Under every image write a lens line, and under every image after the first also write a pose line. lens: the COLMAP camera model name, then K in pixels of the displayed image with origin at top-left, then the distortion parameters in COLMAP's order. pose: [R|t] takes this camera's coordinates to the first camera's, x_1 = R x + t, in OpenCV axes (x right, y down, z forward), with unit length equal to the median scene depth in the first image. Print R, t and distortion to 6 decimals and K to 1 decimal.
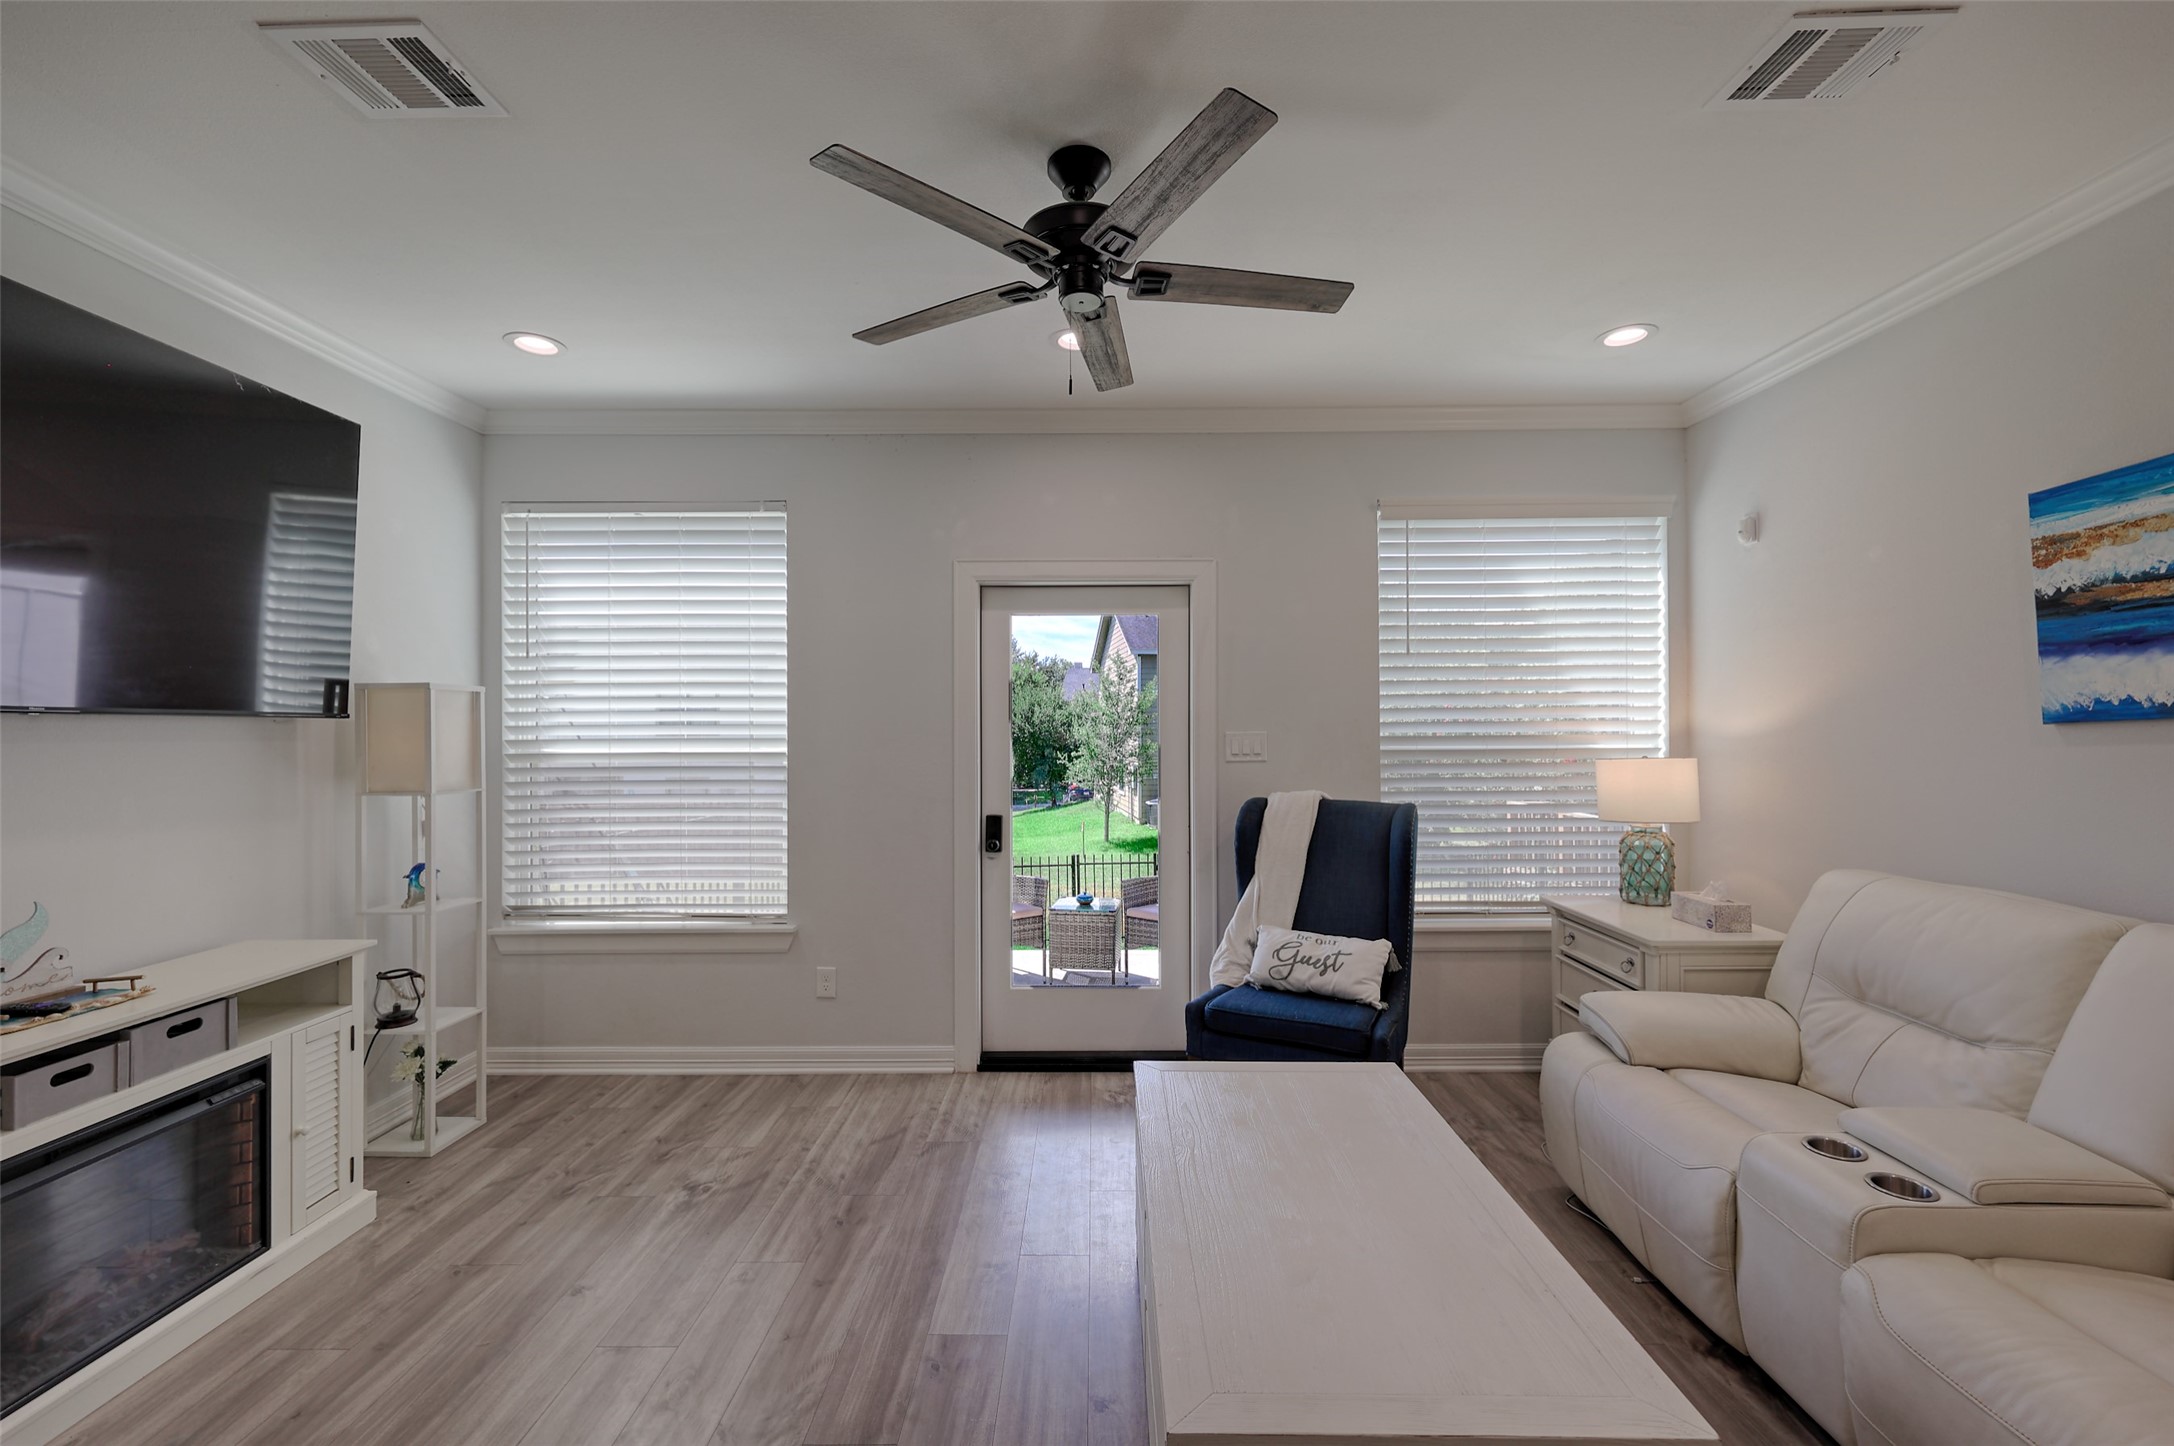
lens RADIAL K [[875.2, 0, 1094.2], [0, 875.2, 722.1], [0, 0, 1]] dist [-0.004228, 0.002093]
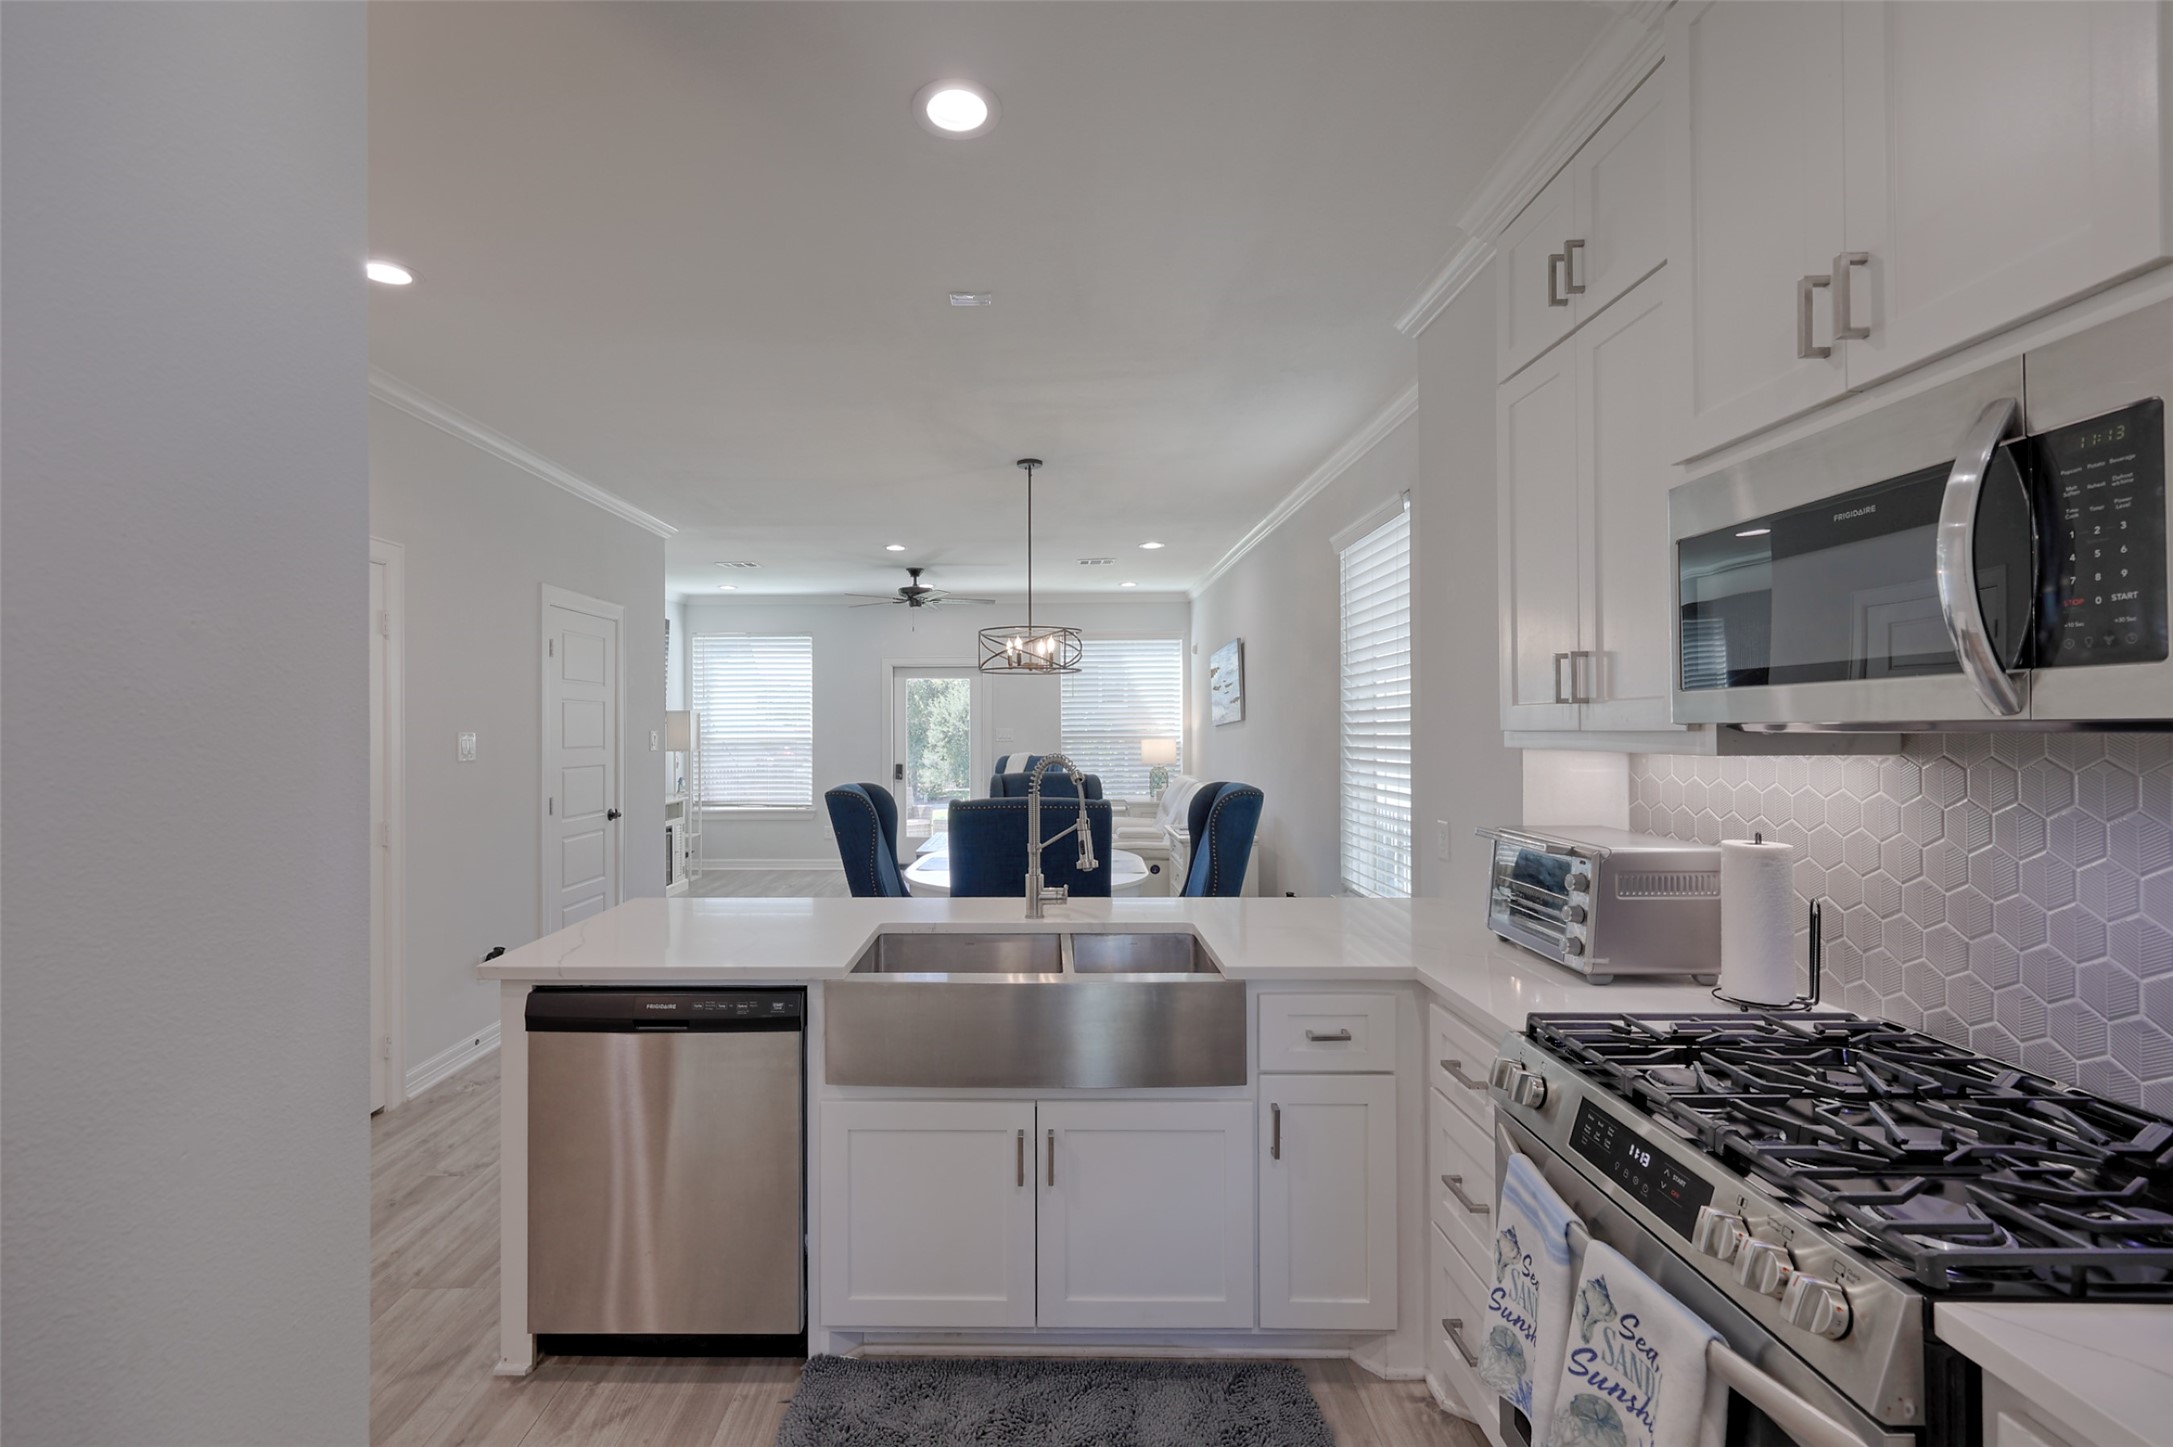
lens RADIAL K [[937.4, 0, 1051.7], [0, 937.4, 722.0], [0, 0, 1]] dist [-0.000486, -0.000292]
pose [[0.999985, 0.002374, 0.004966, 0.332274], [-0.002375, 0.999997, 0.000138, -0.010345], [-0.004966, -0.000150, 0.999988, -1.797444]]
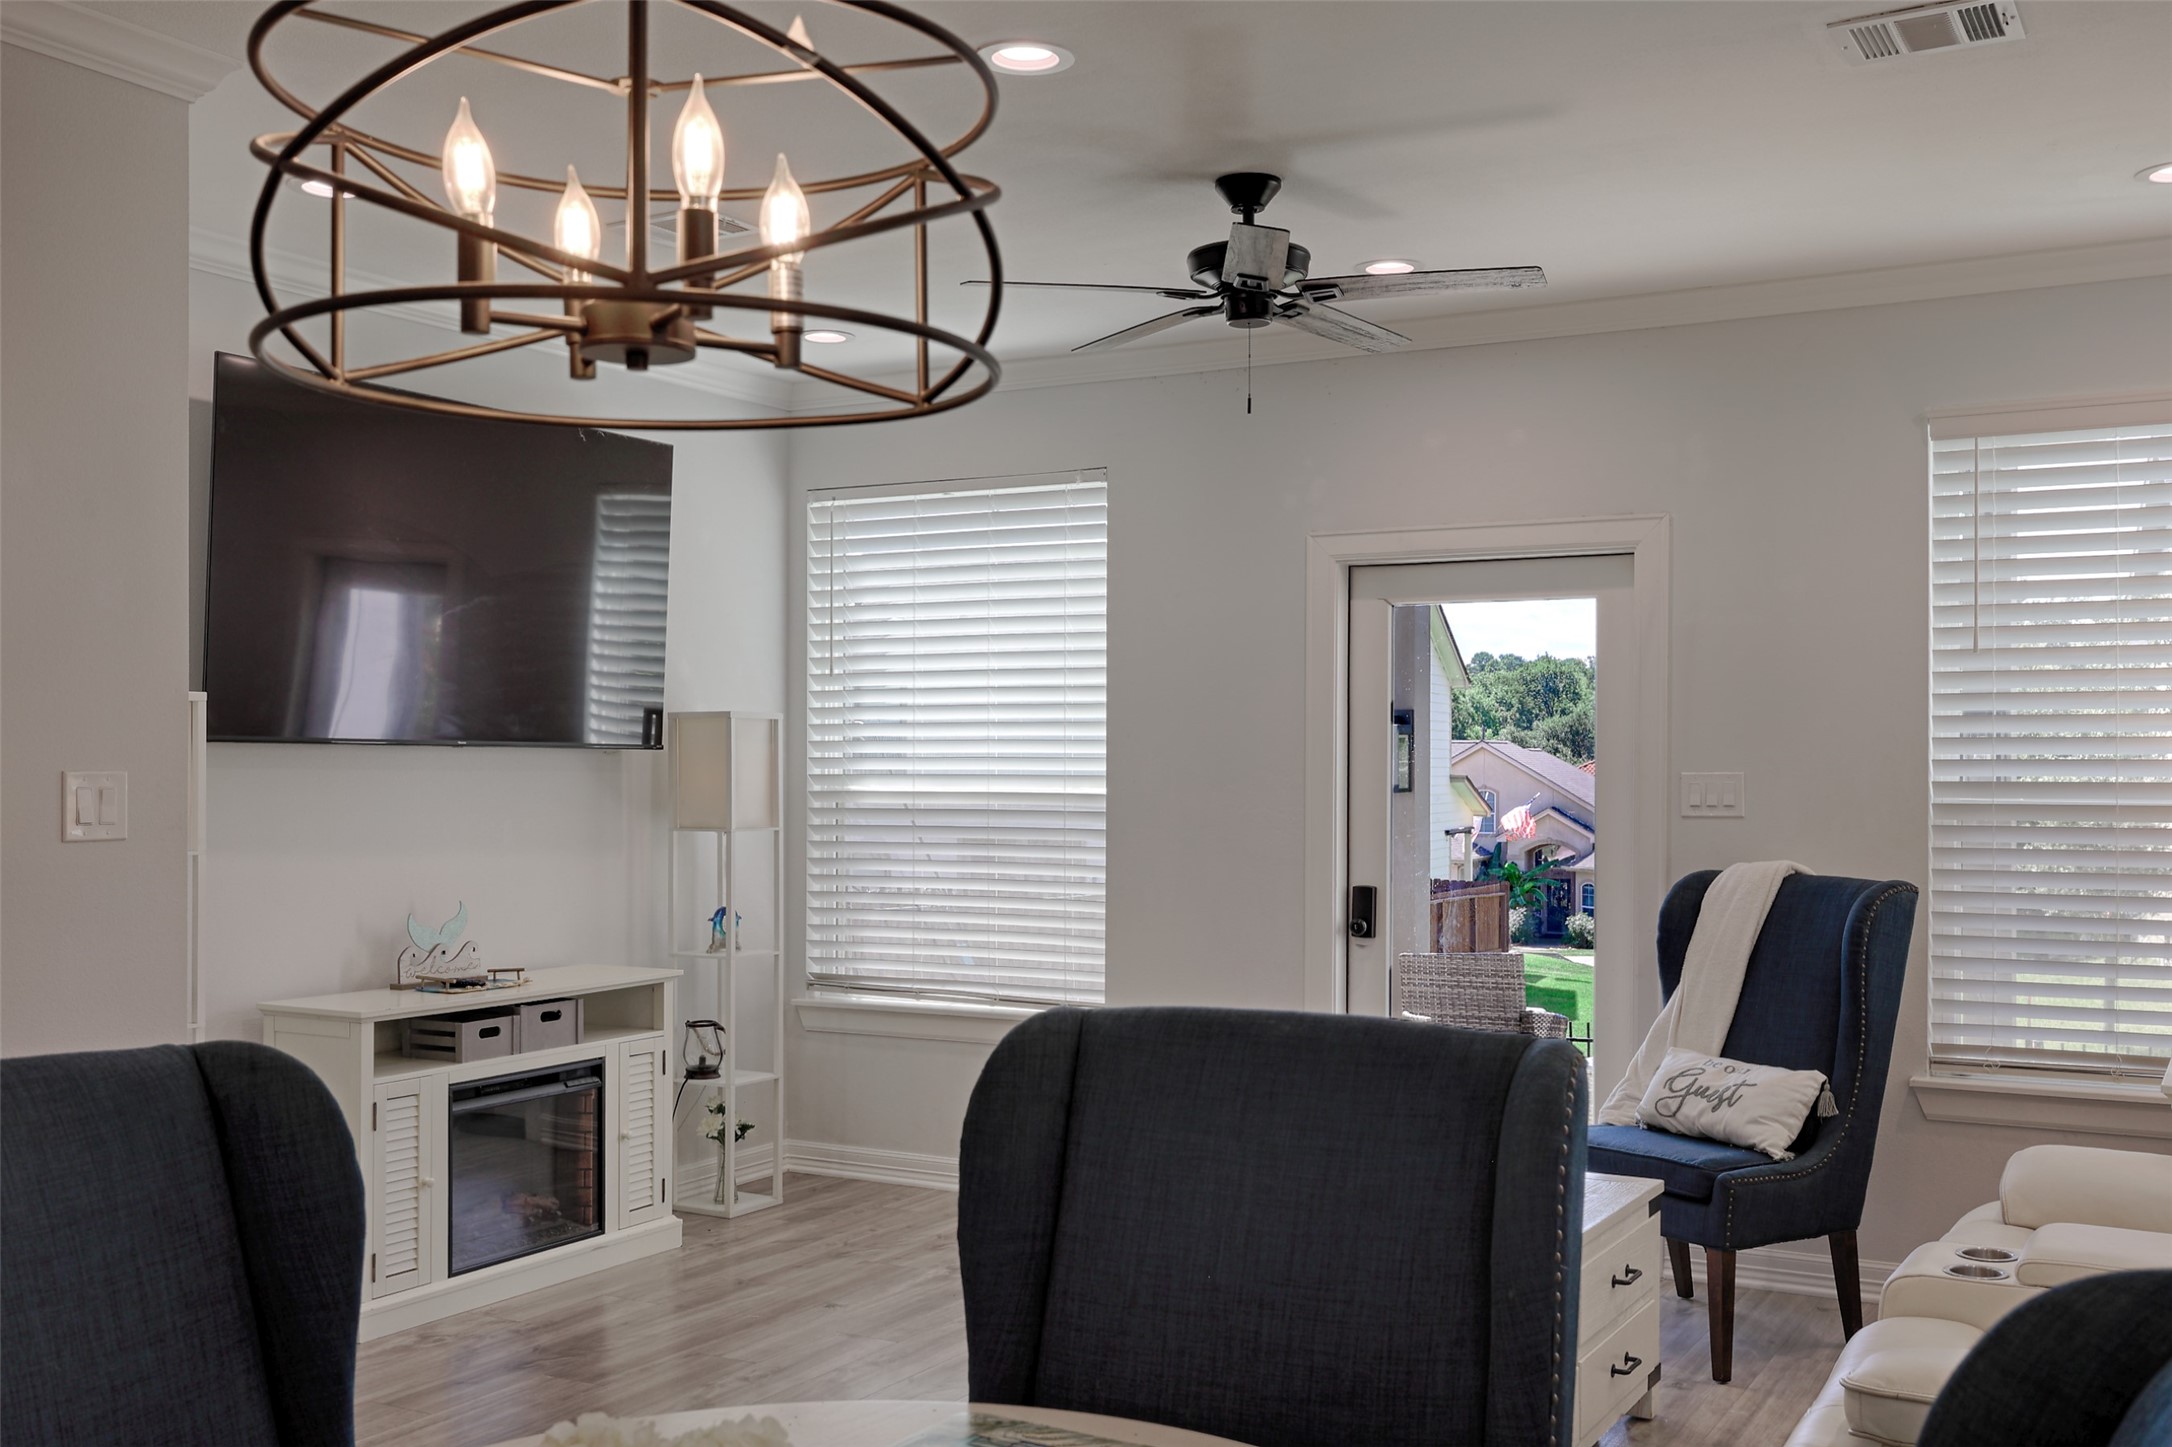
lens RADIAL K [[2088.5, 0, 1128.9], [0, 2088.5, 752.7], [0, 0, 1]] dist [-0.001052, 0.000000]
pose [[0.881389, 0.004601, -0.472370, 0.613980], [-0.003972, 0.999989, 0.002328, -0.006751], [0.472375, -0.000176, 0.881397, -0.703150]]
